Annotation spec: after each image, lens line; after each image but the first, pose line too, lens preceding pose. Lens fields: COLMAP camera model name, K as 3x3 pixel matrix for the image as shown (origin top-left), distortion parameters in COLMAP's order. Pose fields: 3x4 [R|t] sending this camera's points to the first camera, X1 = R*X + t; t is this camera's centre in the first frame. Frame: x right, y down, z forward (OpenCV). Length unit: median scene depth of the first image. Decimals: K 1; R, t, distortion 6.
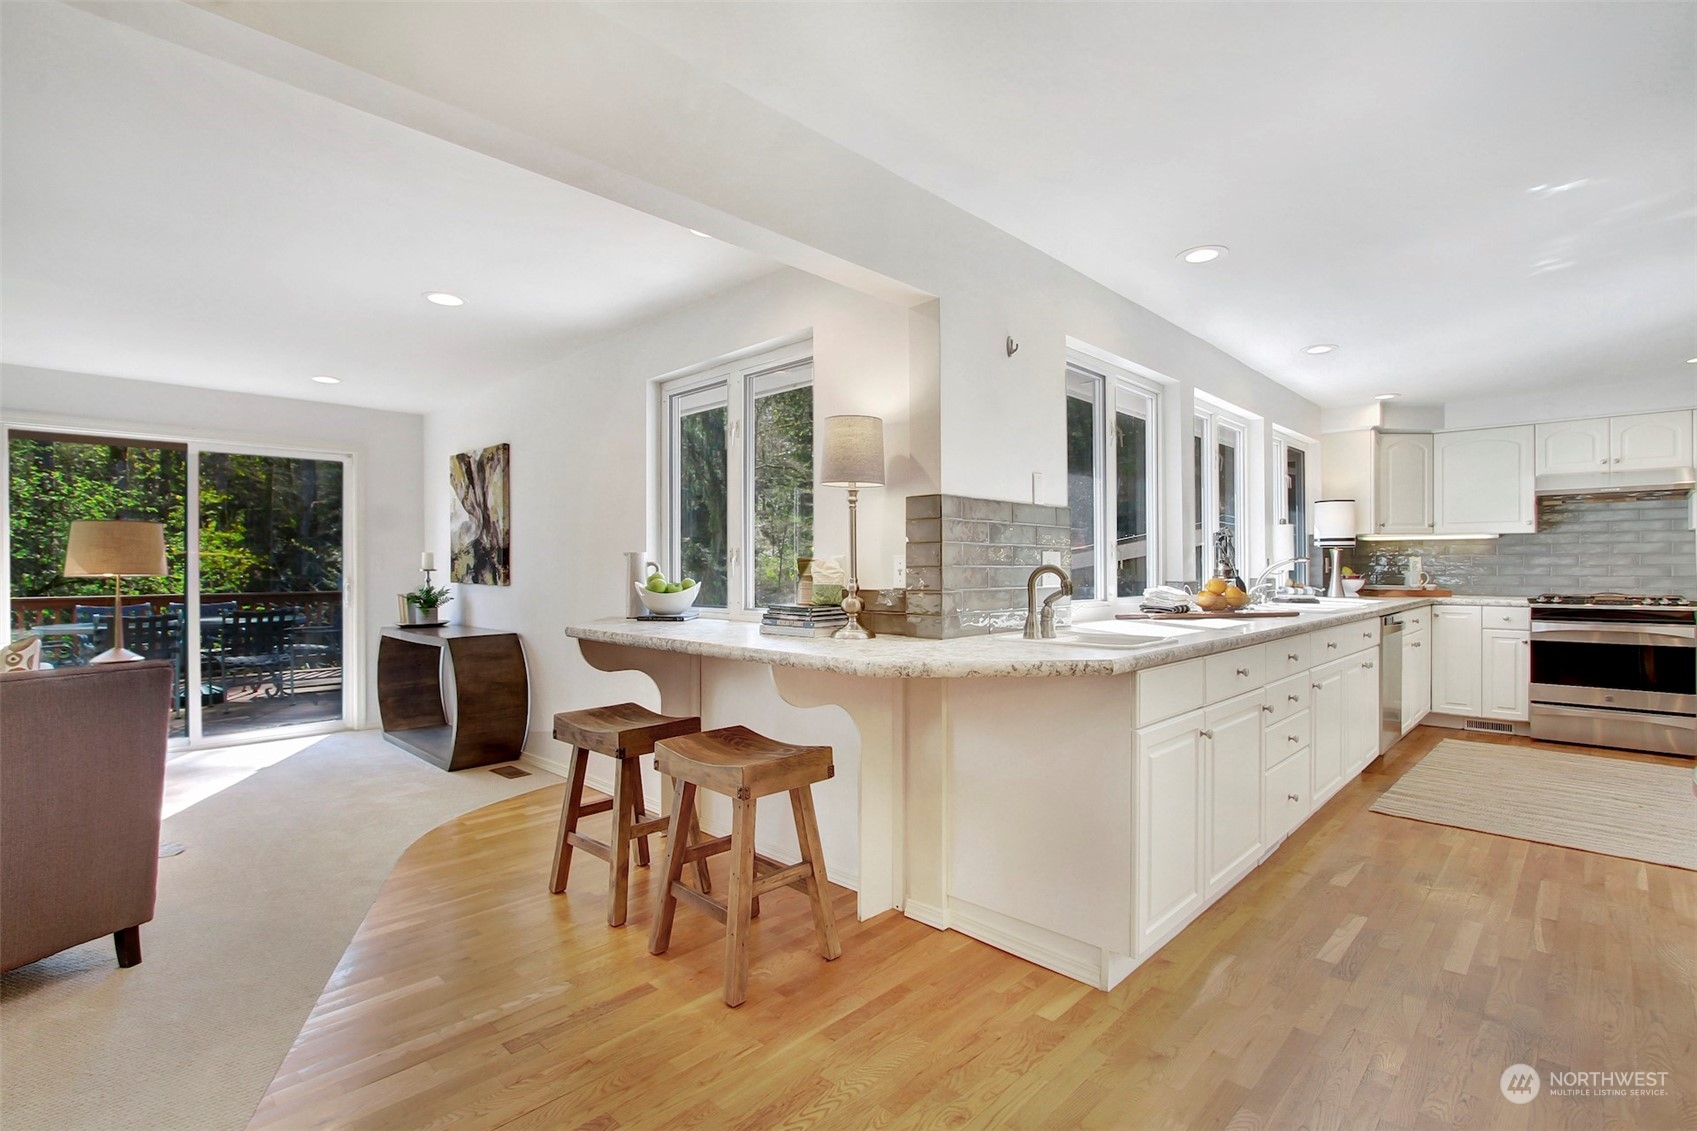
lens RADIAL K [[799.9, 0, 842.5], [0, 799.9, 570.1], [0, 0, 1]] dist [-0.018877, 0.000907]
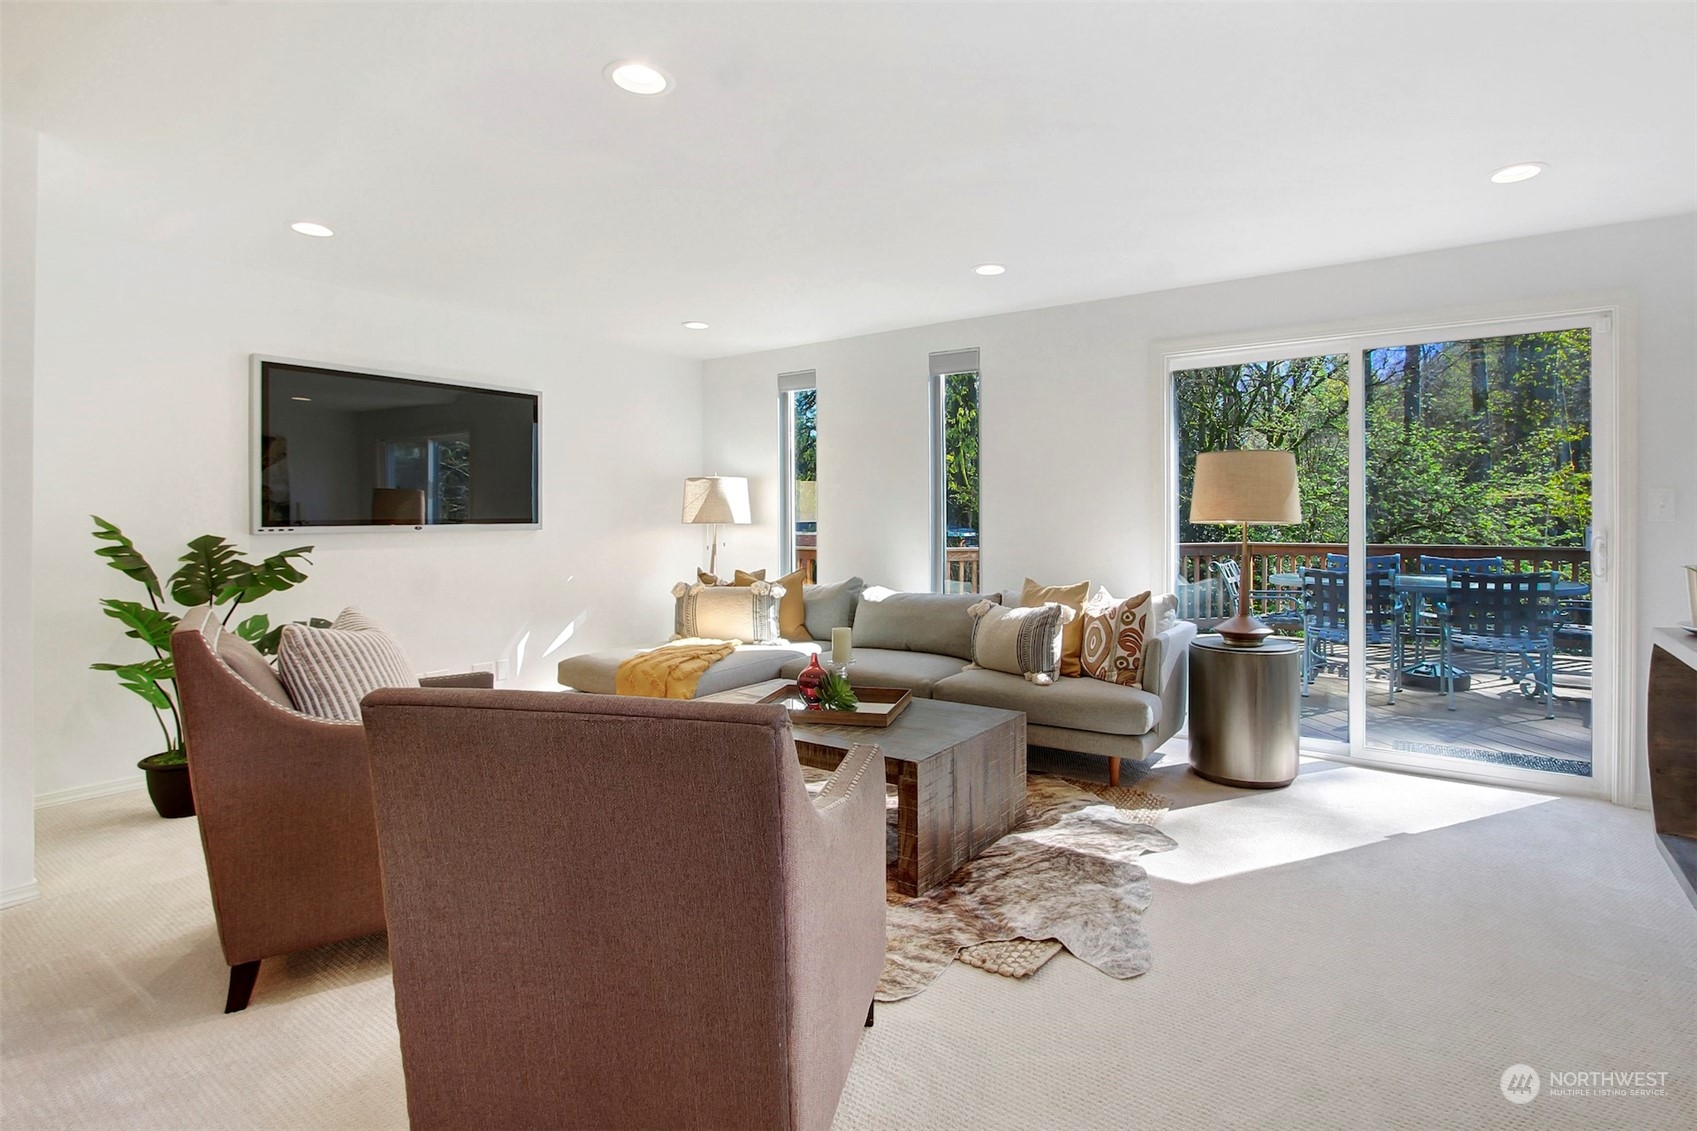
lens RADIAL K [[819.7, 0, 895.1], [0, 819.7, 512.1], [0, 0, 1]] dist [-0.020778, 0.000073]
pose [[0.181807, -0.003389, -0.983328, -0.164466], [-0.000316, 0.999994, -0.003505, -0.000421], [0.983334, 0.000948, 0.181805, 0.439532]]
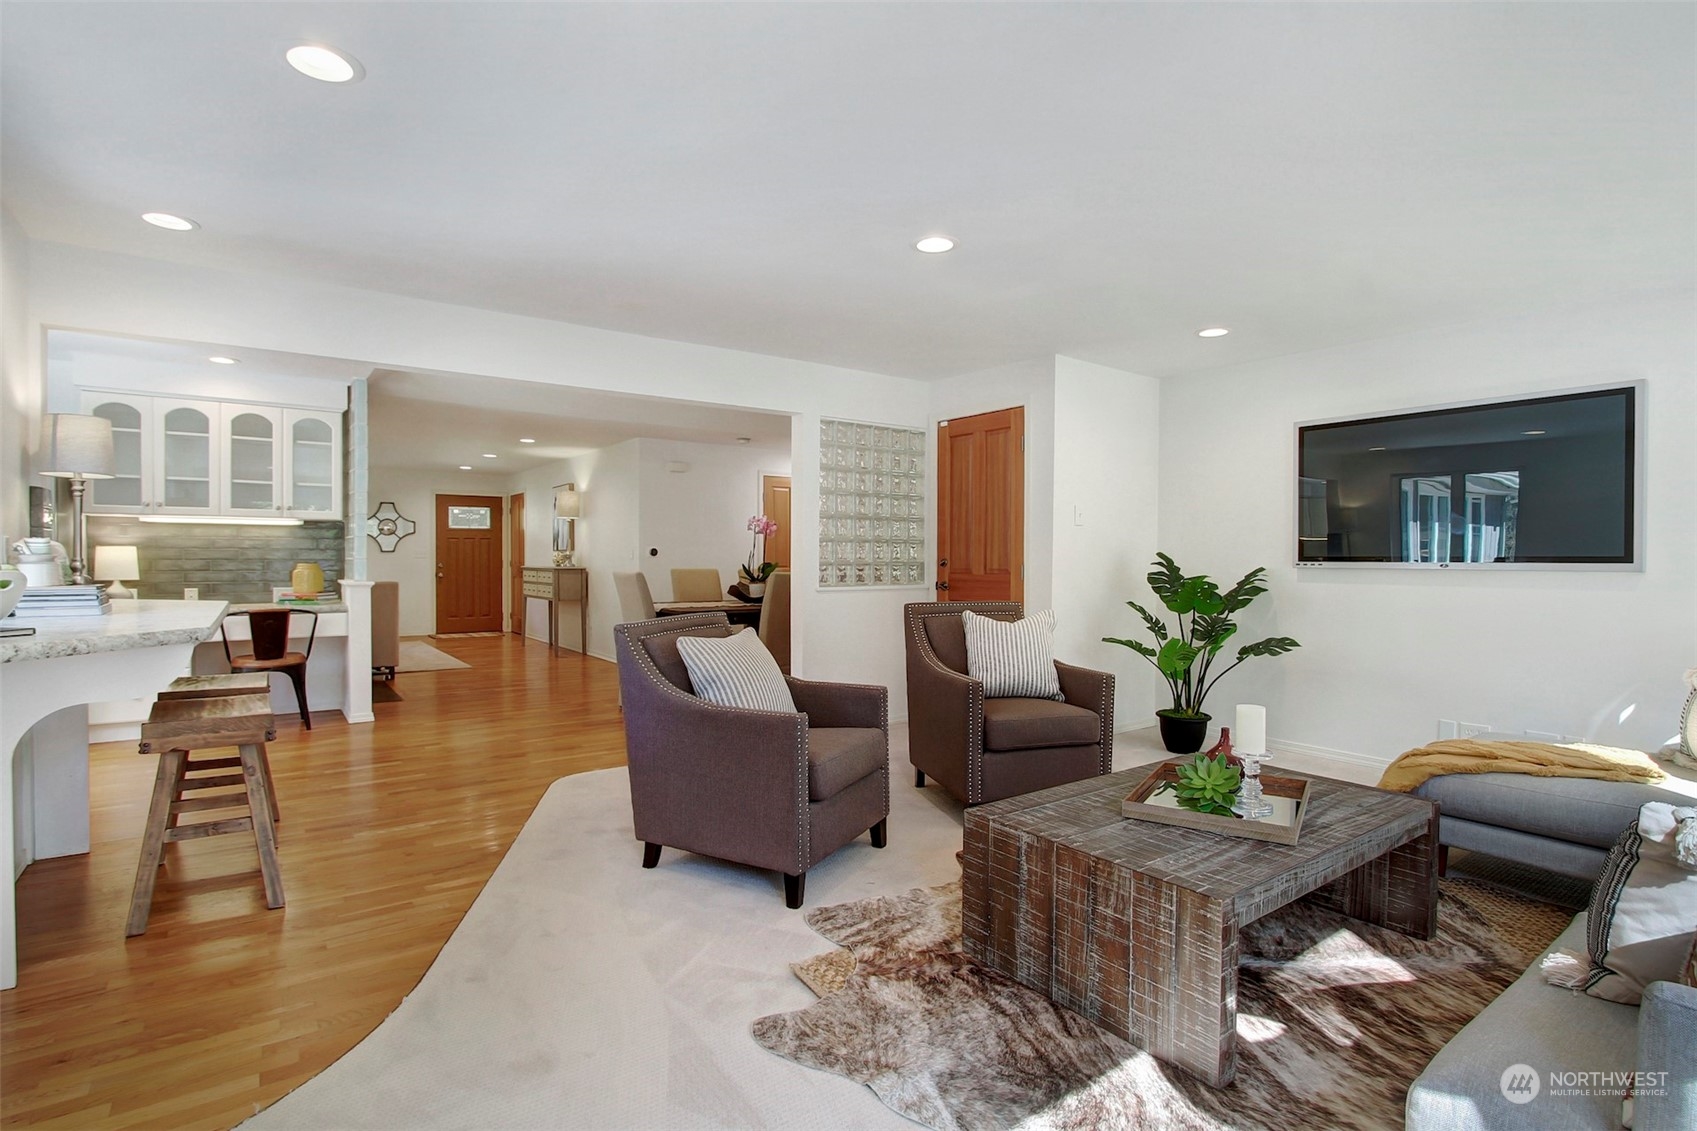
lens RADIAL K [[814.0, 0, 832.3], [0, 814.0, 553.7], [0, 0, 1]] dist [-0.019927, 0.000529]
pose [[-0.985693, -0.000718, 0.168548, -0.628302], [-0.000426, 0.999998, 0.001766, 0.000616], [-0.168549, 0.001669, -0.985692, 0.988240]]
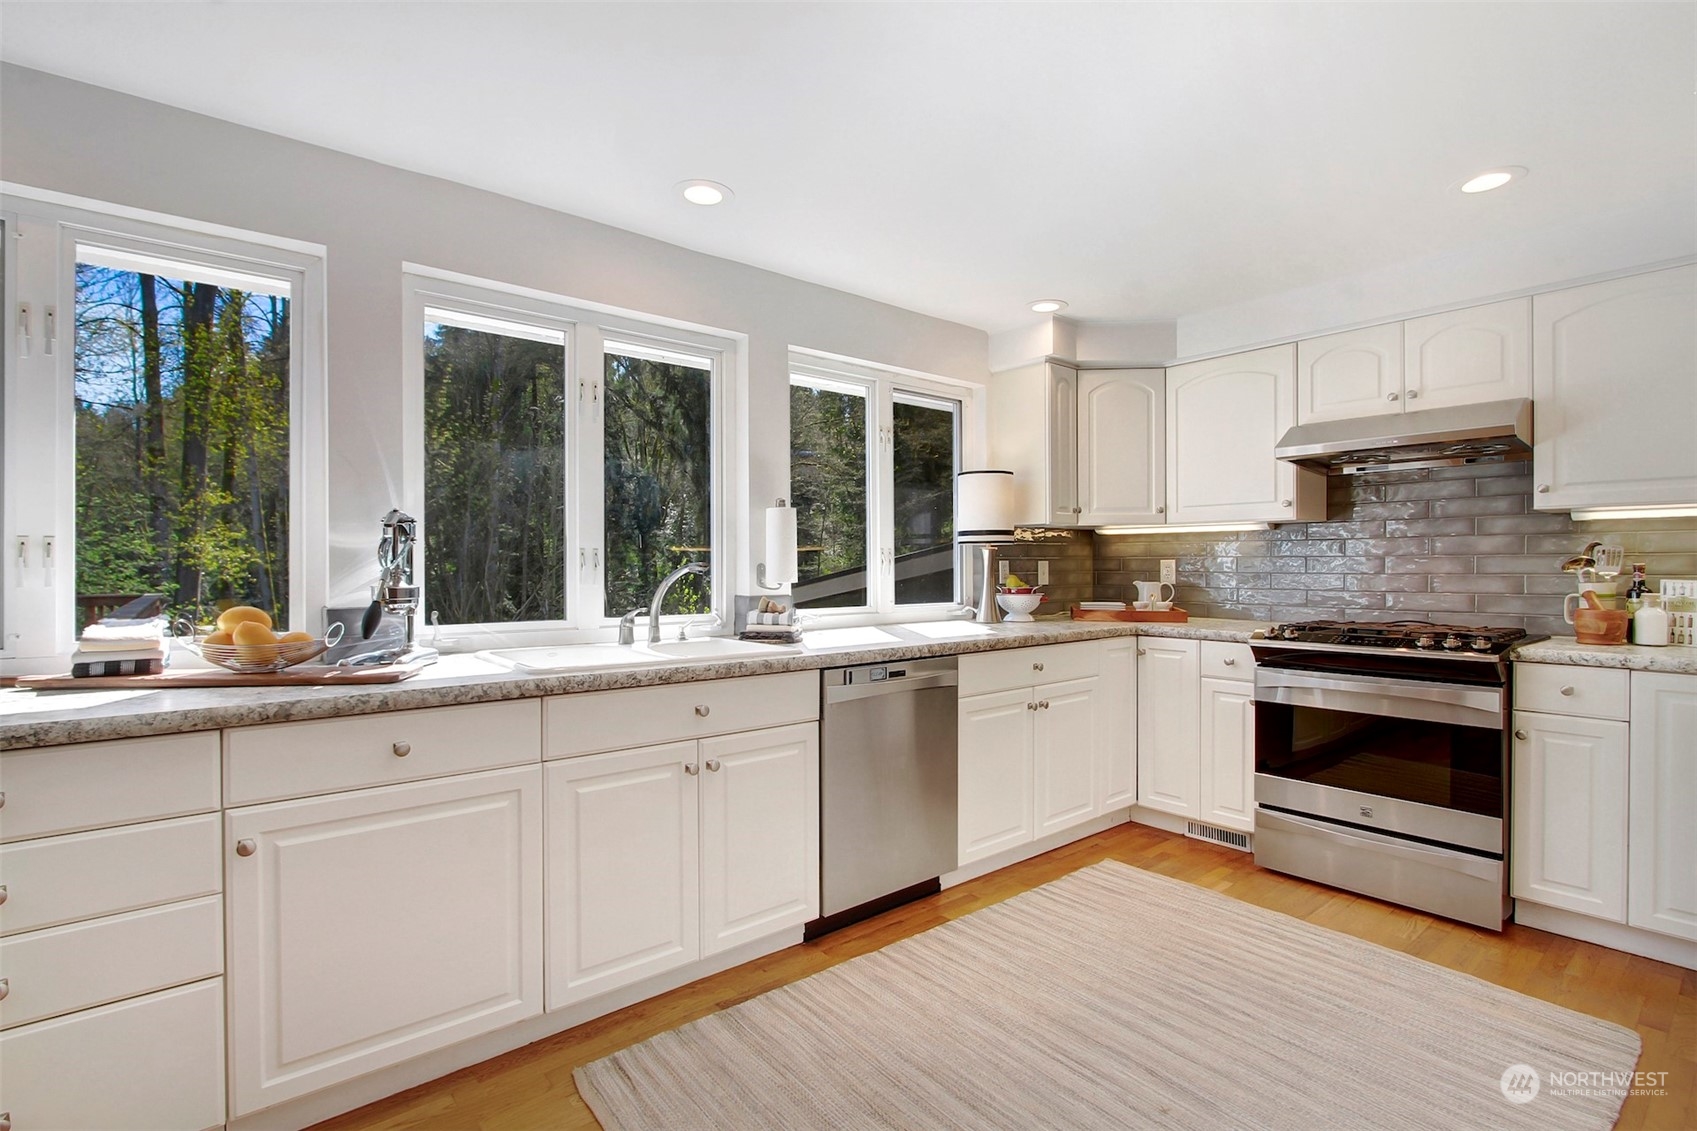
lens RADIAL K [[785.6, 0, 841.6], [0, 785.6, 571.4], [0, 0, 1]] dist [-0.018108, -0.000187]
pose [[0.992602, 0.000686, -0.121414, 0.633959], [-0.000469, 0.999998, 0.001810, -0.009144], [0.121415, -0.001740, 0.992600, 0.380485]]
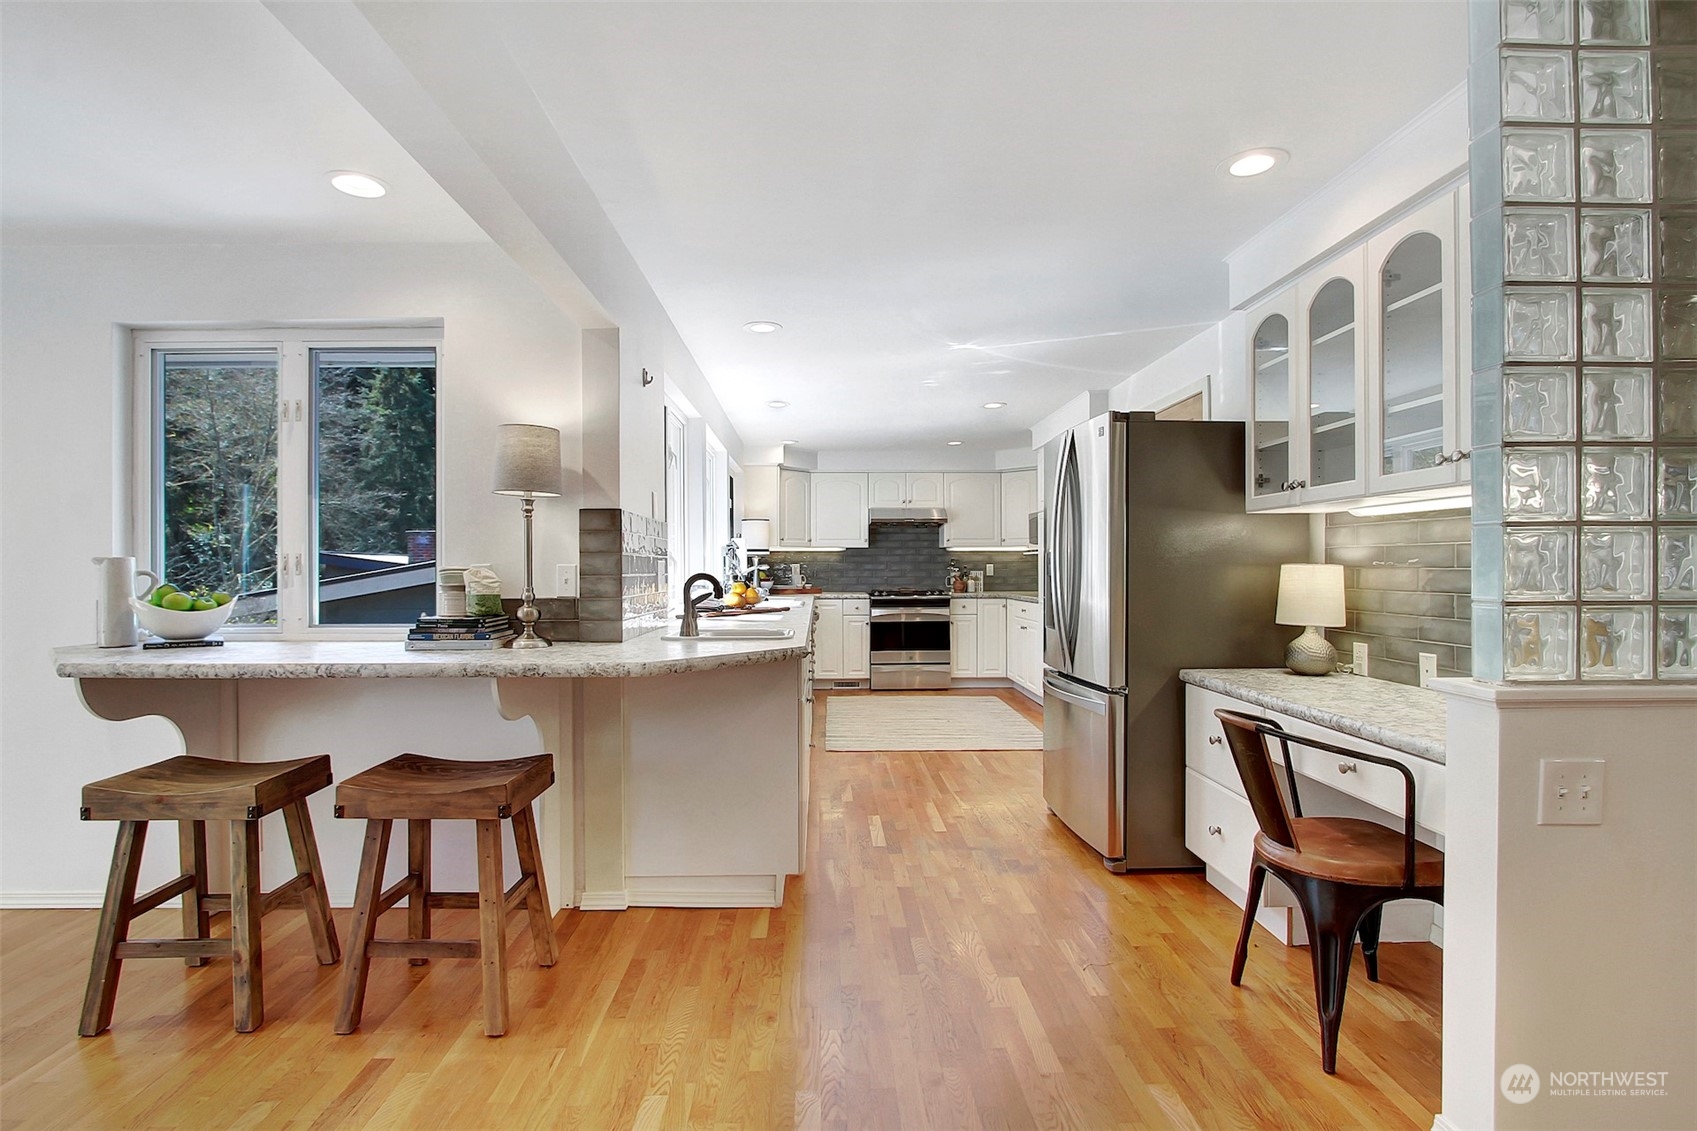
lens RADIAL K [[799.9, 0, 842.5], [0, 799.9, 570.1], [0, 0, 1]] dist [-0.018877, 0.000907]
pose [[0.696159, -0.002533, 0.717883, -0.218864], [0.005363, 0.999984, -0.001673, -0.003881], [-0.717868, 0.005015, 0.696162, 0.013885]]
